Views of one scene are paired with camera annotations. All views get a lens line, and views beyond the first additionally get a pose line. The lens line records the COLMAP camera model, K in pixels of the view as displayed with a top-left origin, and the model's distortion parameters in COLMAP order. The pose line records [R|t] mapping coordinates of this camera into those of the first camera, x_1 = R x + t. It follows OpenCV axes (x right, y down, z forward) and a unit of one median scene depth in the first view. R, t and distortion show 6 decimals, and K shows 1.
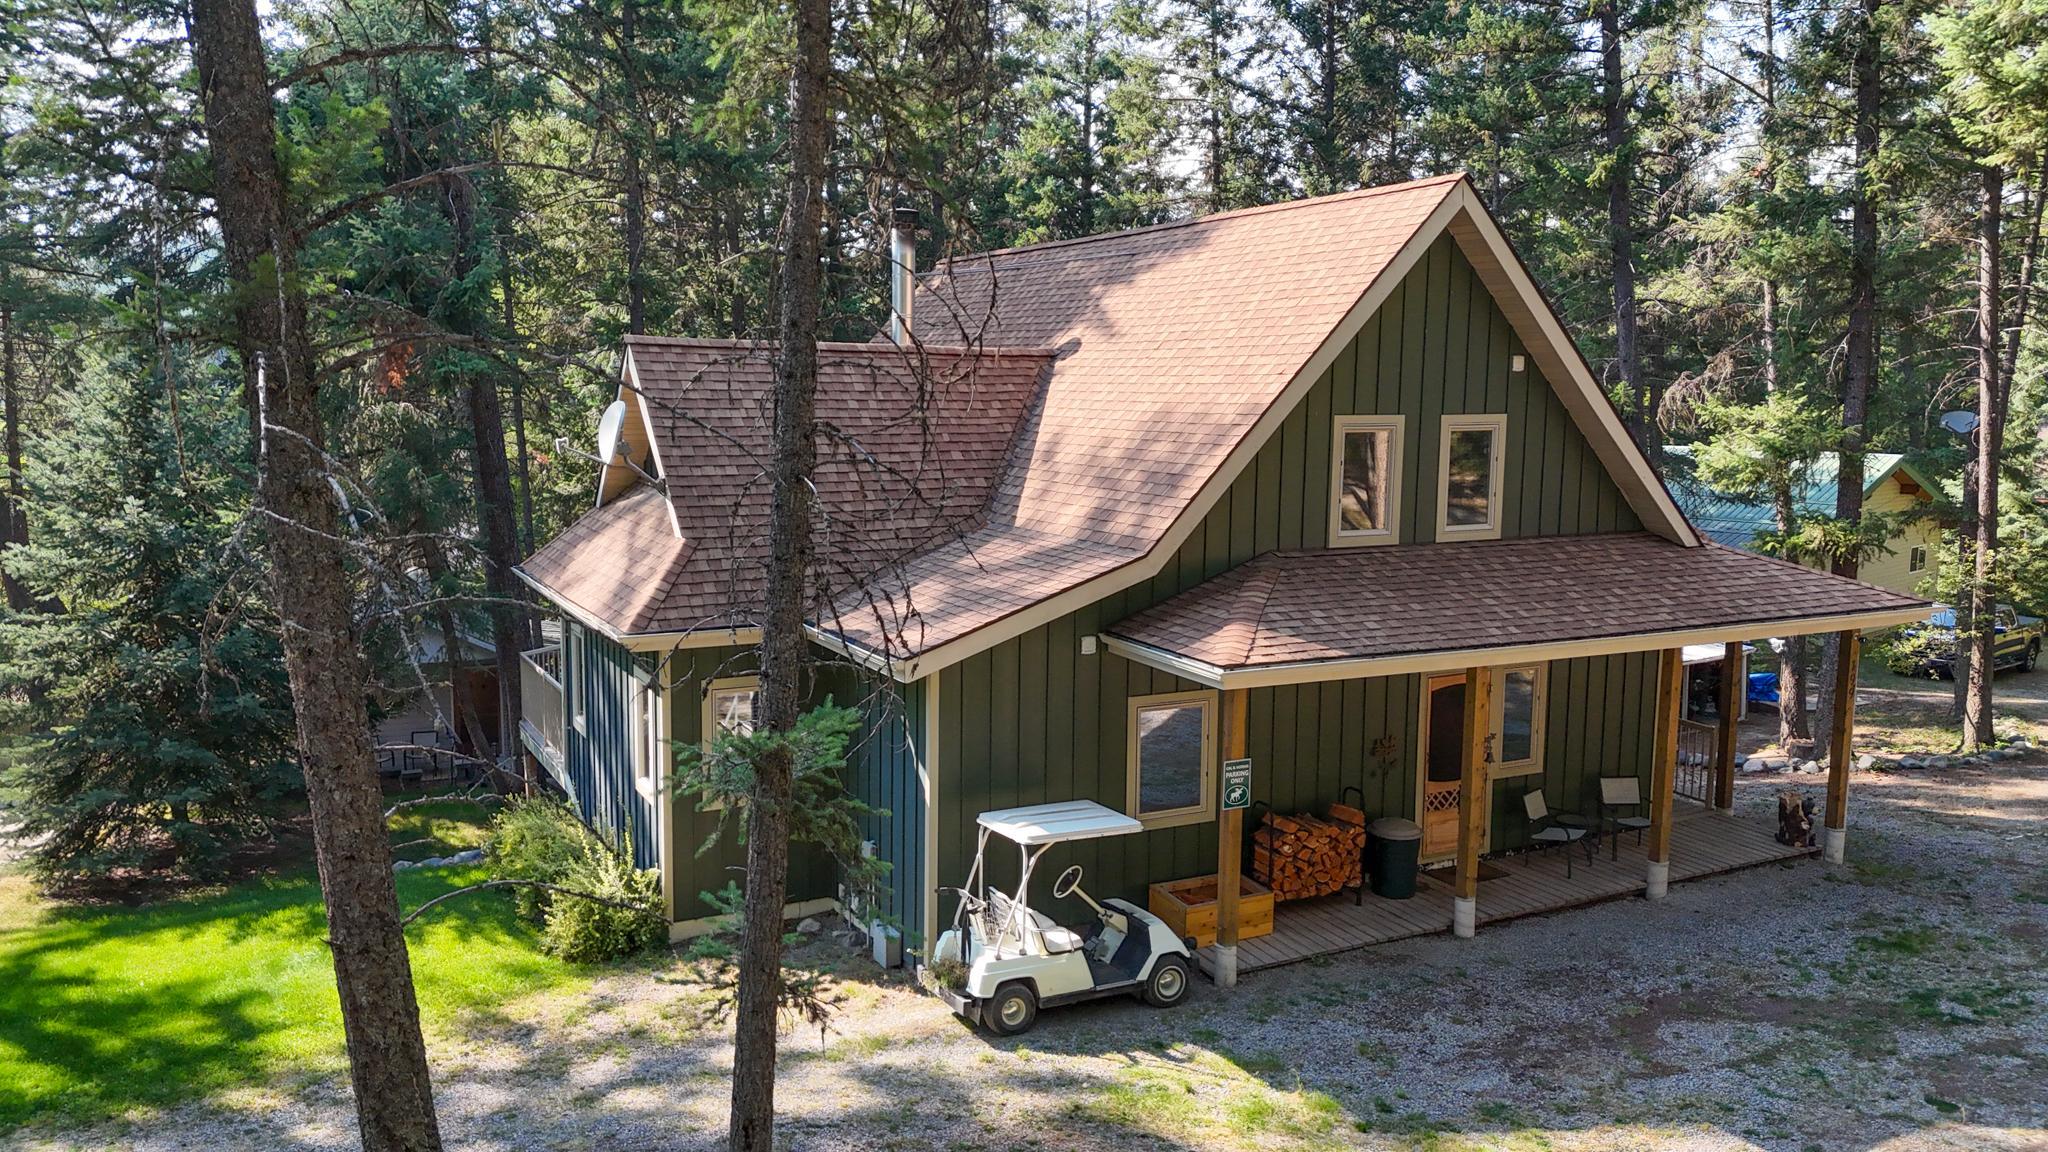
lens RADIAL K [[1500.5, 0, 1024.0], [0, 1500.5, 576.0], [0, 0, 1]] dist [0.066266, -0.068866]
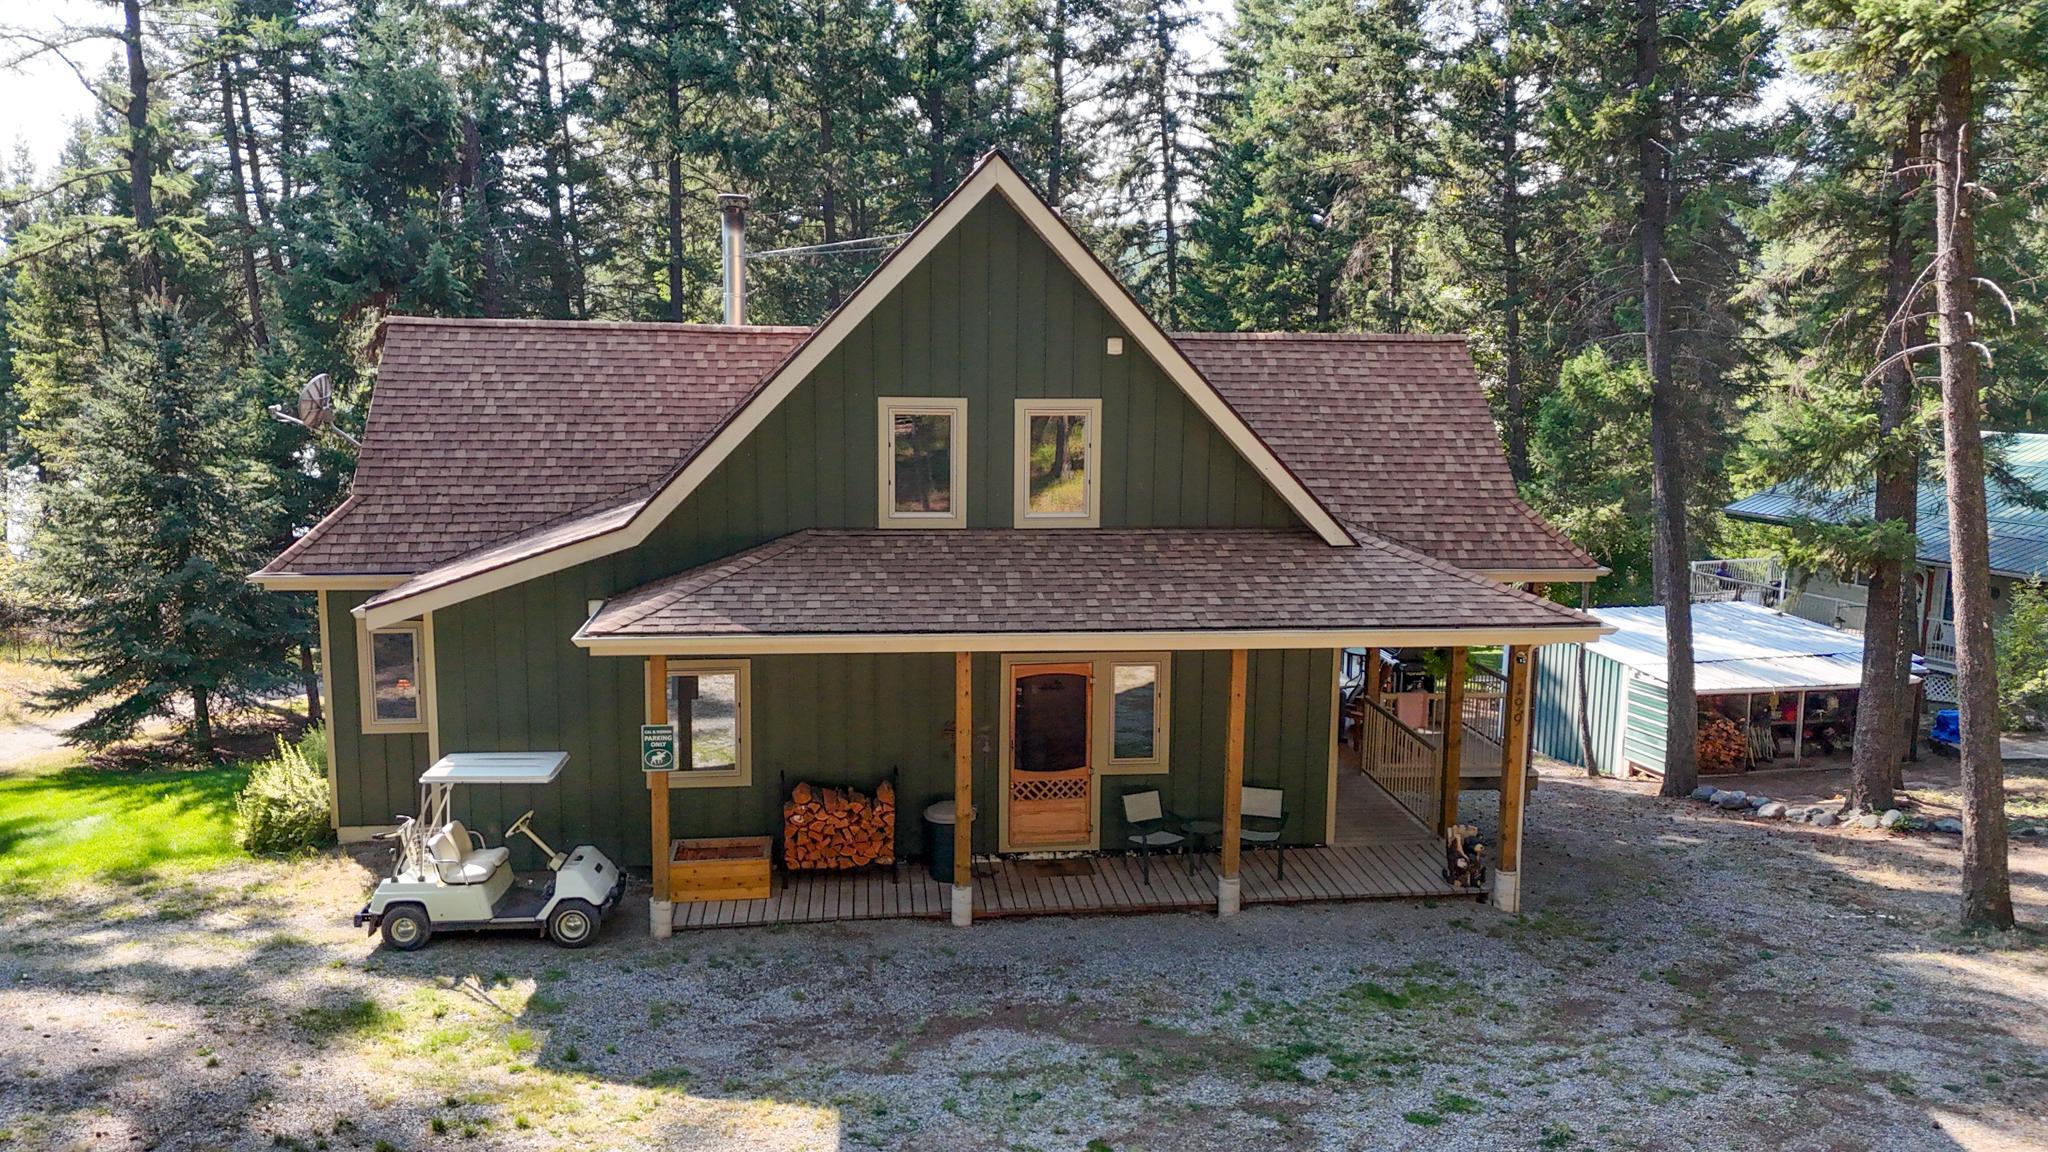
lens RADIAL K [[1520.0, 0, 1017.5], [0, 1520.0, 546.0], [0, 0, 1]] dist [0.083725, -0.086300]
pose [[0.937534, 0.047981, -0.344568, 0.652995], [-0.045713, 0.998846, 0.014709, -0.026515], [0.344876, 0.001961, 0.938646, 0.071153]]
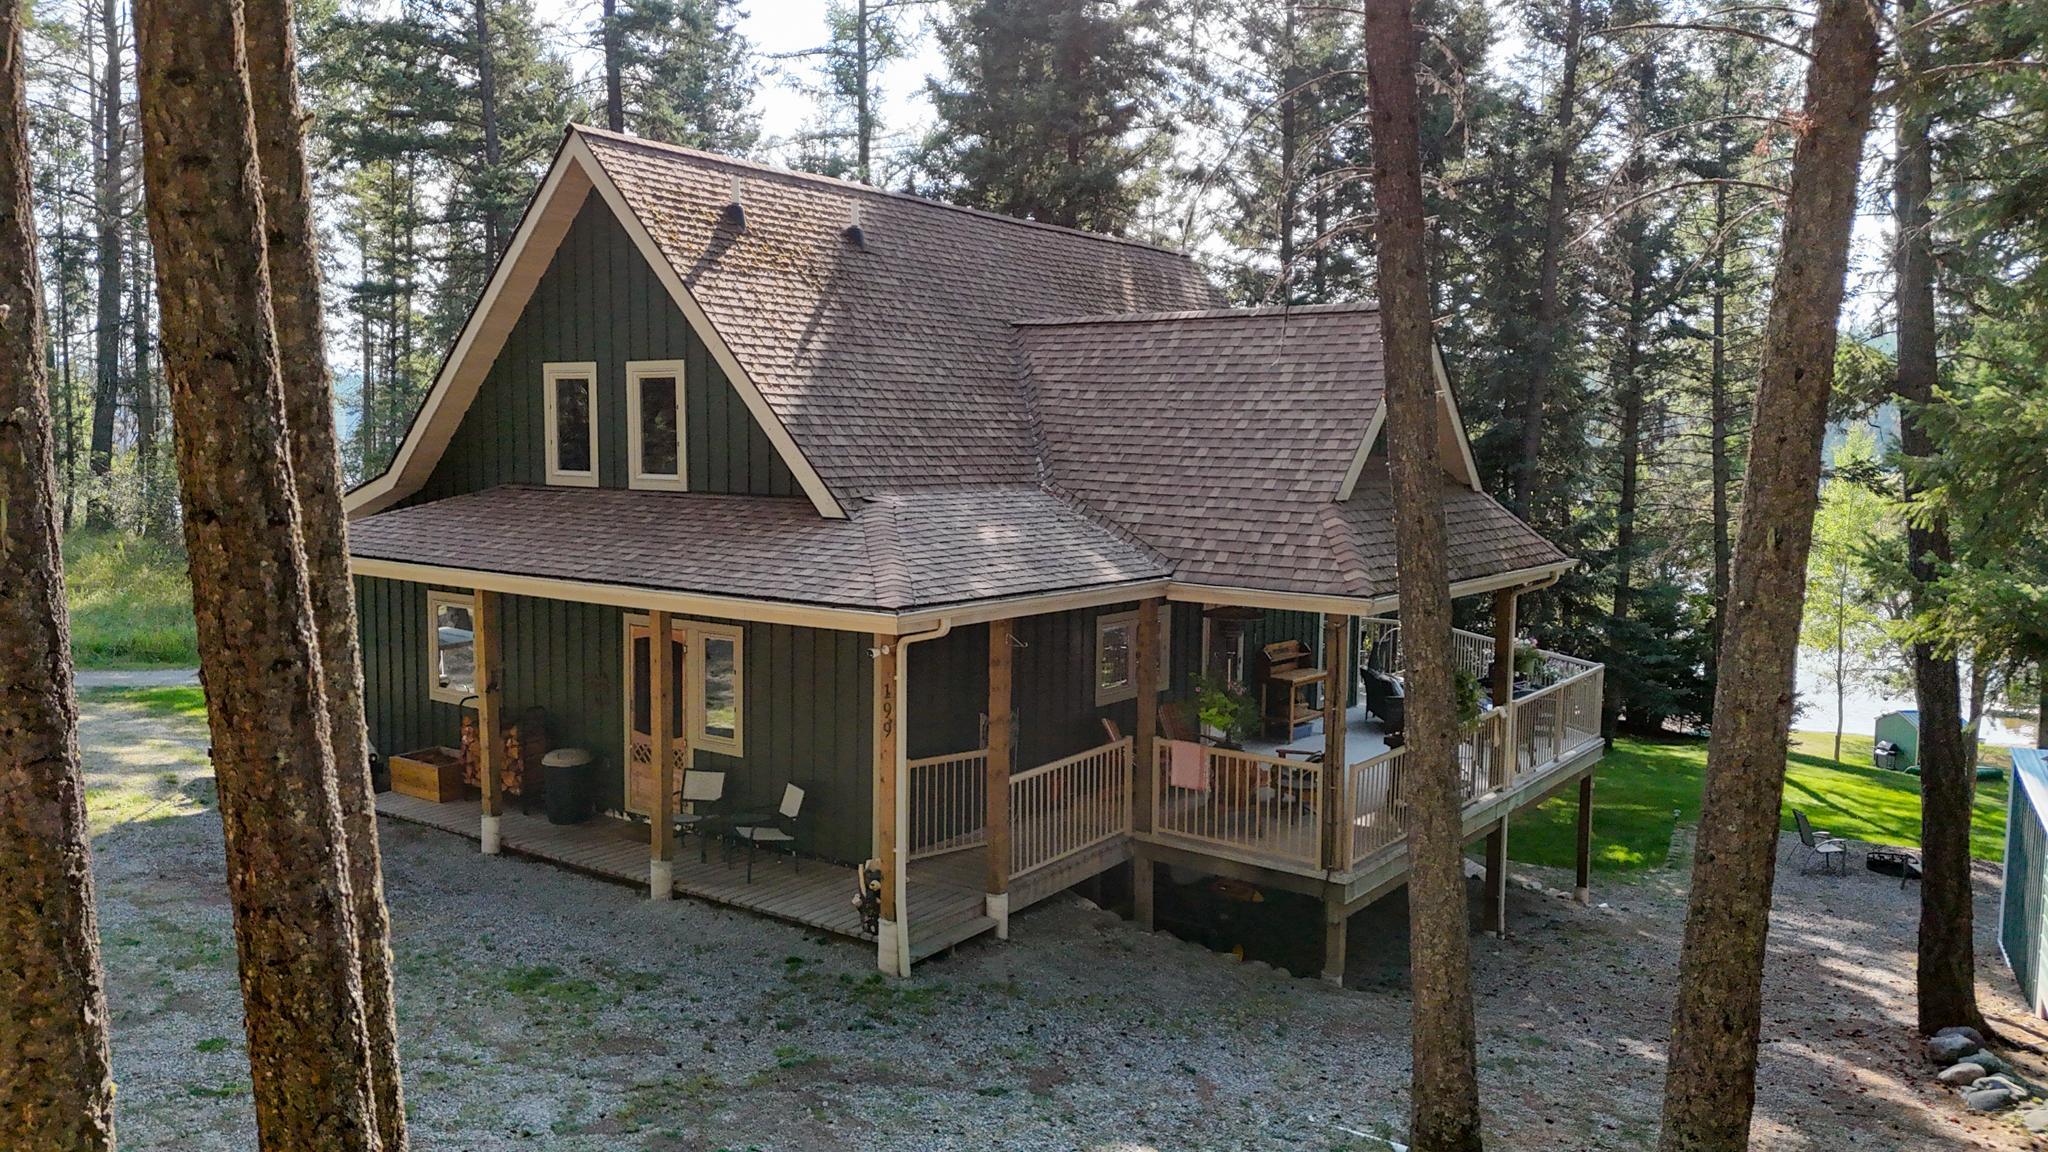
lens RADIAL K [[1520.0, 0, 1017.5], [0, 1520.0, 546.0], [0, 0, 1]] dist [0.083725, -0.086300]
pose [[0.432029, 0.061669, -0.899749, 1.379061], [-0.118743, 0.992864, 0.011035, -0.027424], [0.894008, 0.102071, 0.436269, 0.832857]]
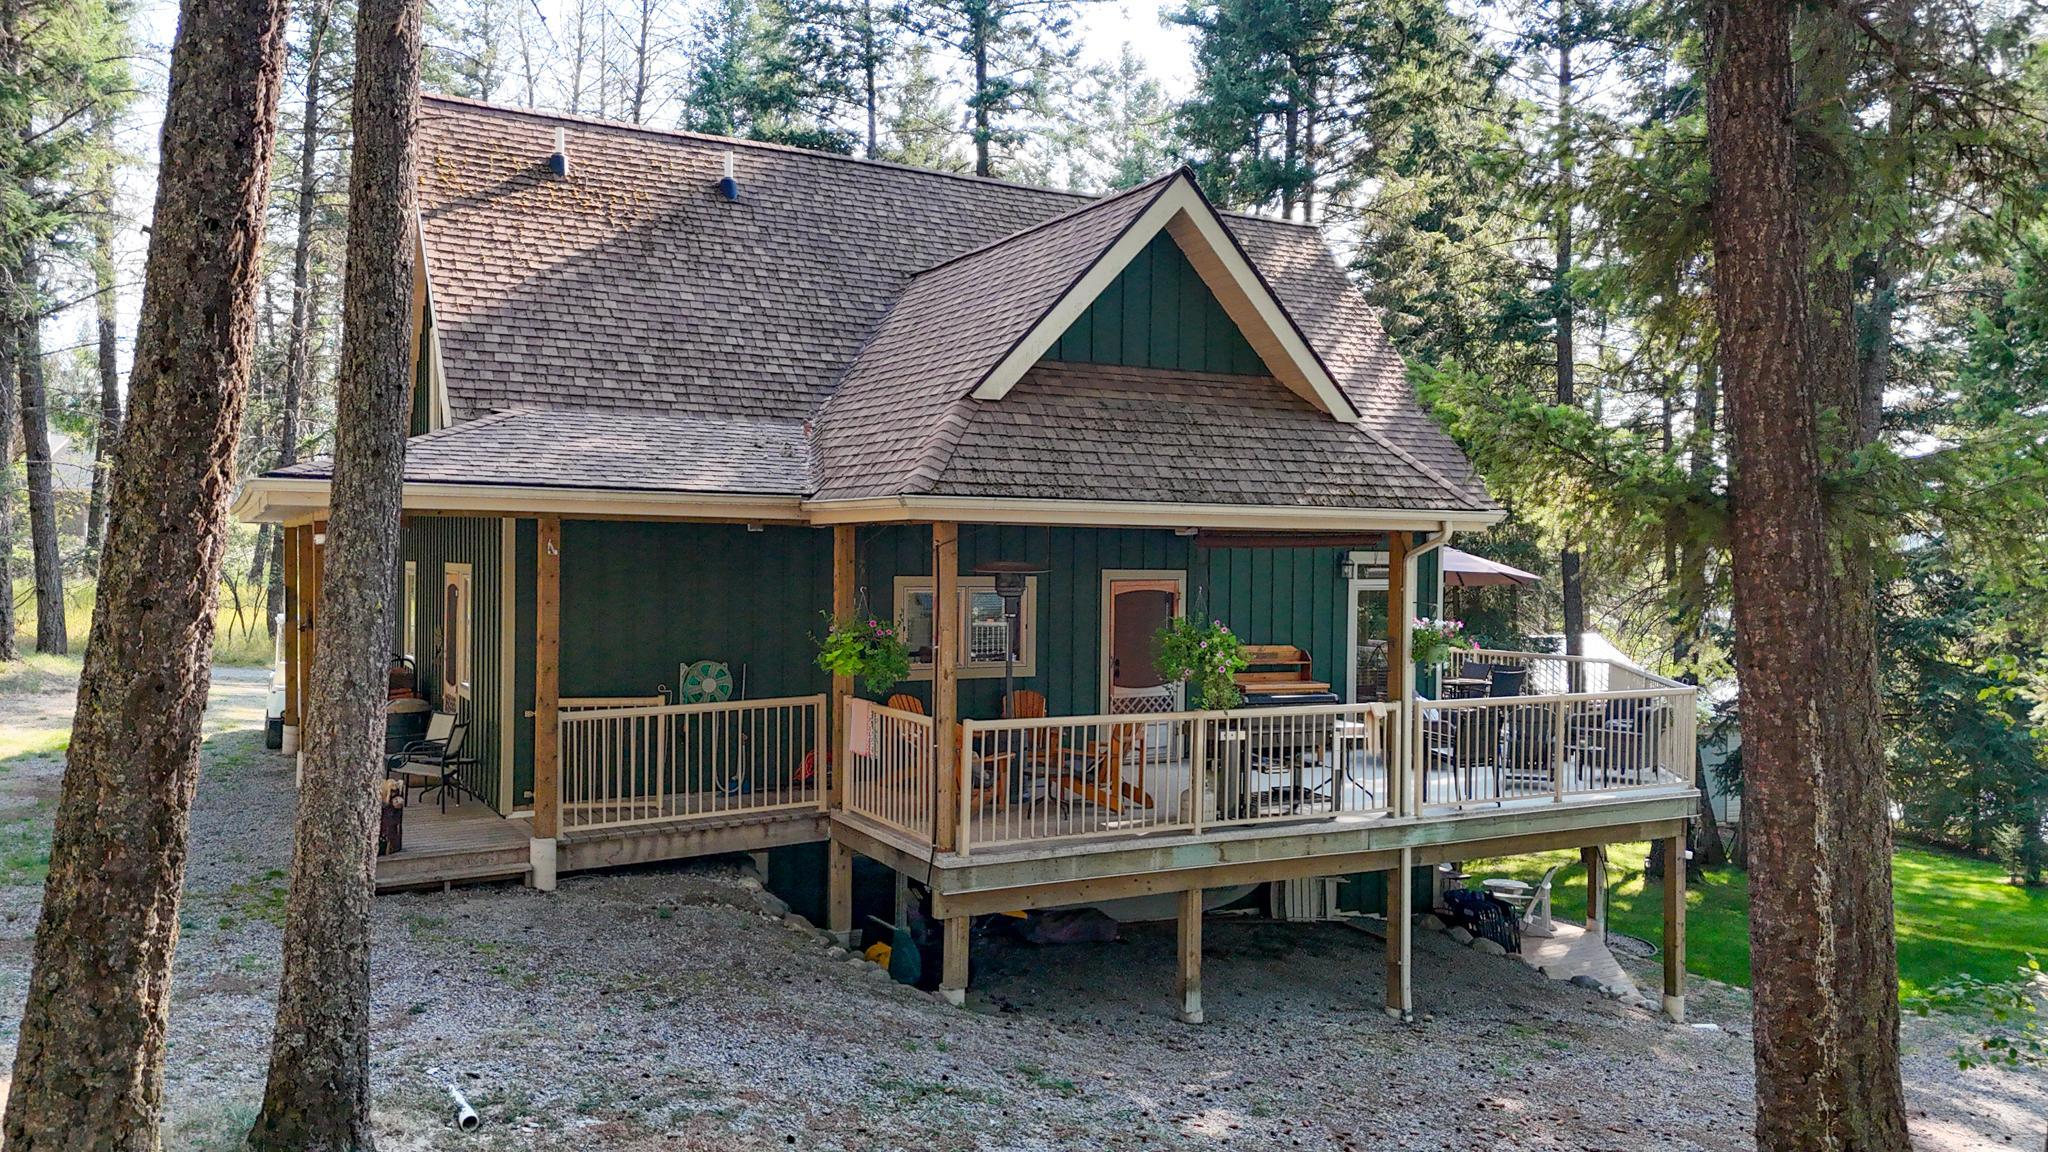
lens RADIAL K [[1520.0, 0, 1017.5], [0, 1520.0, 546.0], [0, 0, 1]] dist [0.083725, -0.086300]
pose [[0.001160, -0.022471, -0.999747, 1.376638], [-0.132512, 0.990928, -0.022426, 0.020888], [0.991181, 0.132504, -0.001828, 1.442742]]
